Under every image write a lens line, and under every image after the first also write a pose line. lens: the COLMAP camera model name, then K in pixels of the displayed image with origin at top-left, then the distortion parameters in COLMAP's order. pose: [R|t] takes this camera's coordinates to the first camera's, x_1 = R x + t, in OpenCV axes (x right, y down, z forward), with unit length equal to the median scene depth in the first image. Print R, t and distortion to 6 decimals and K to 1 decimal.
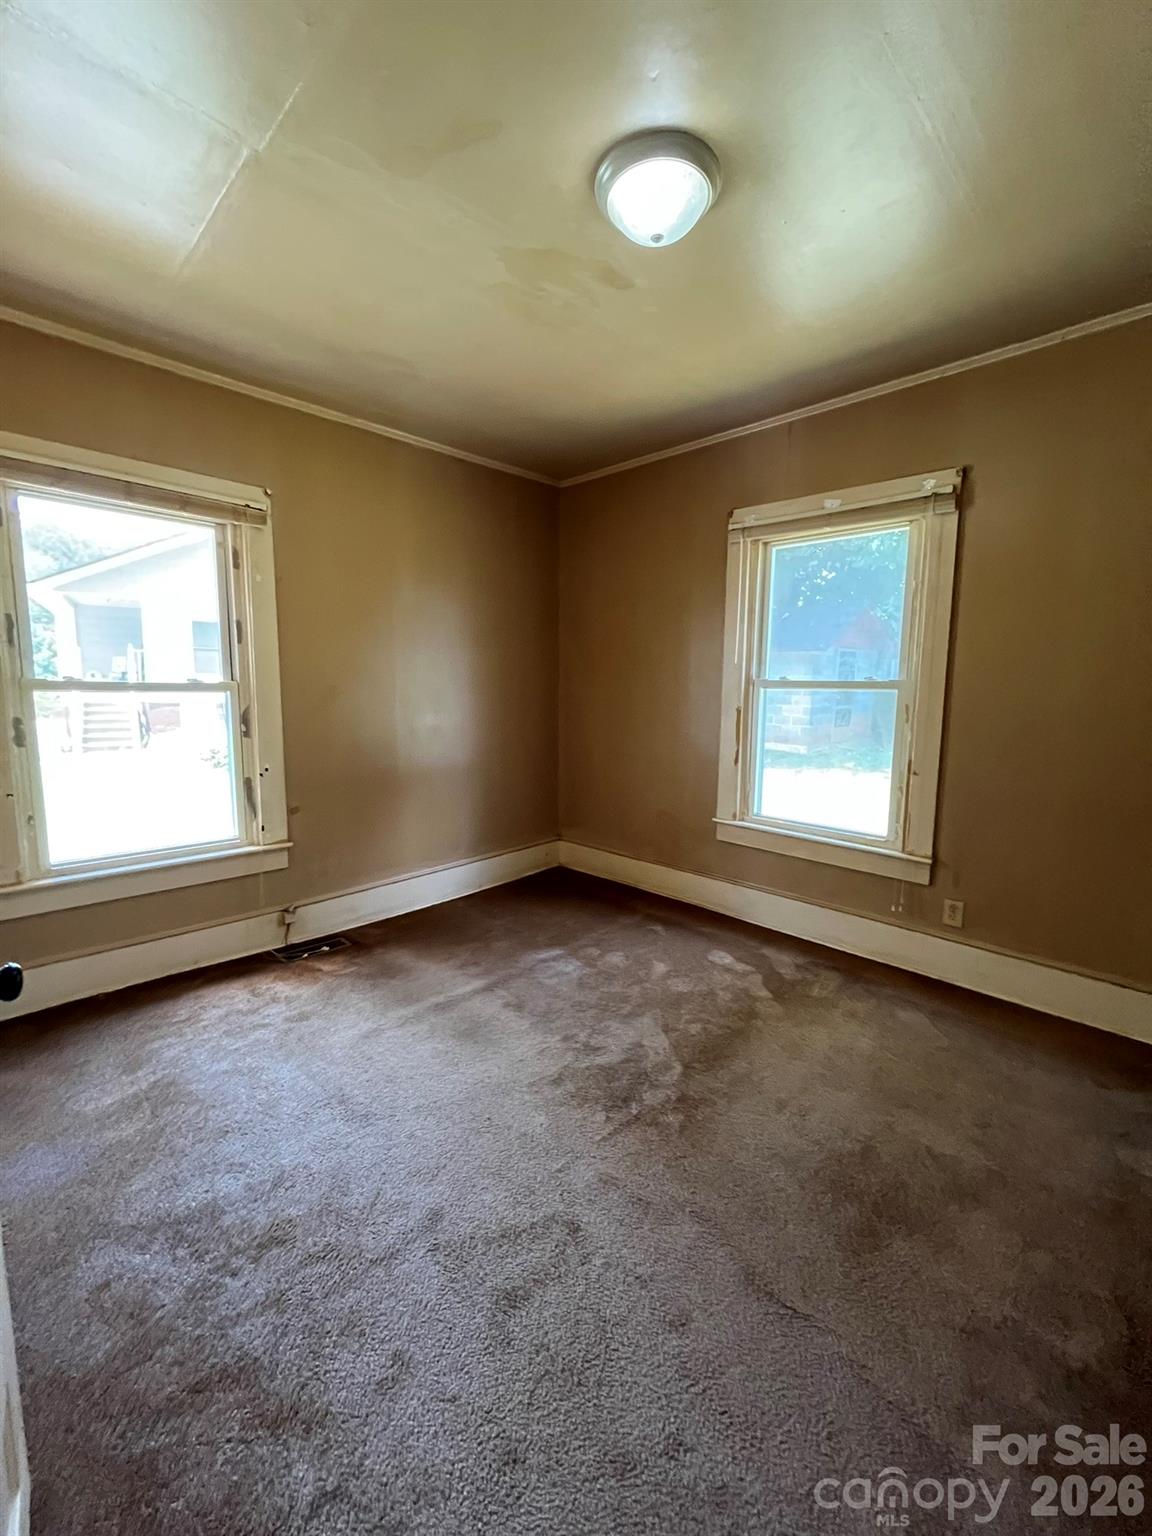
lens RADIAL K [[617.9, 0, 576.0], [0, 617.9, 768.0], [0, 0, 1]] dist [-0.002829, -0.000511]
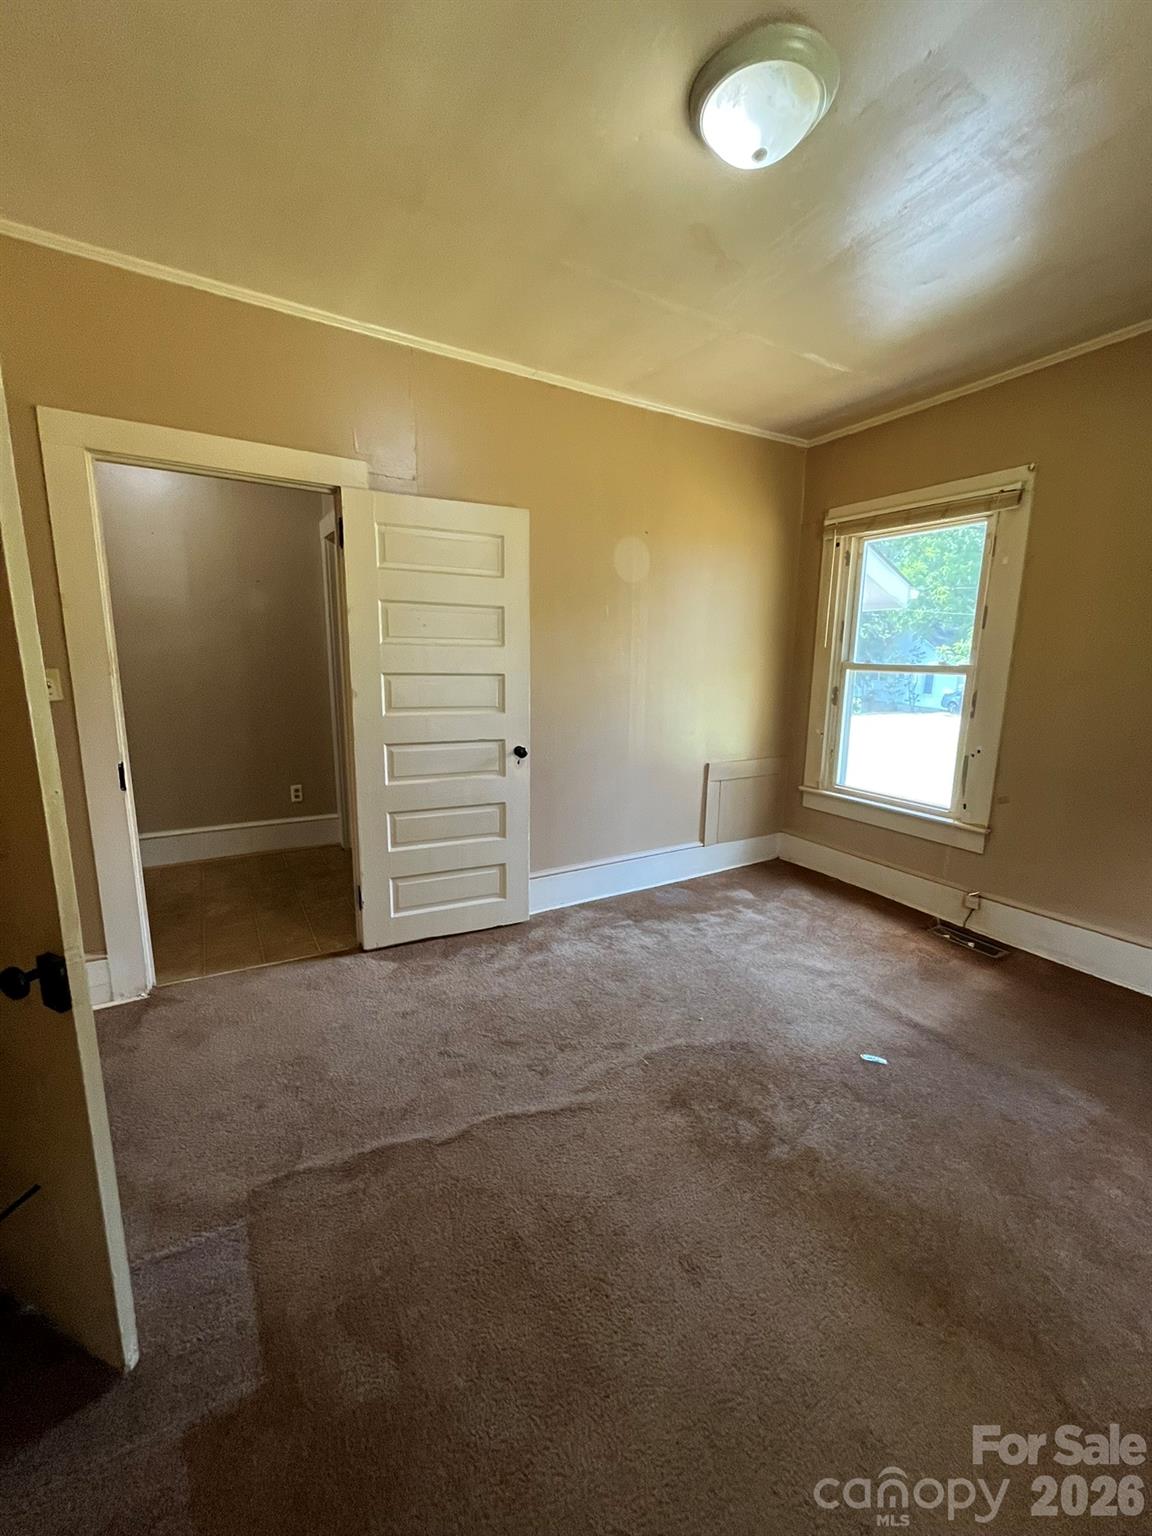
lens RADIAL K [[617.9, 0, 576.0], [0, 617.9, 768.0], [0, 0, 1]] dist [-0.002829, -0.000511]
pose [[-0.253431, 0.164429, -0.953276, 0.629342], [-0.136157, 0.969574, 0.203438, -0.086705], [0.957723, 0.181353, -0.223332, 0.585020]]
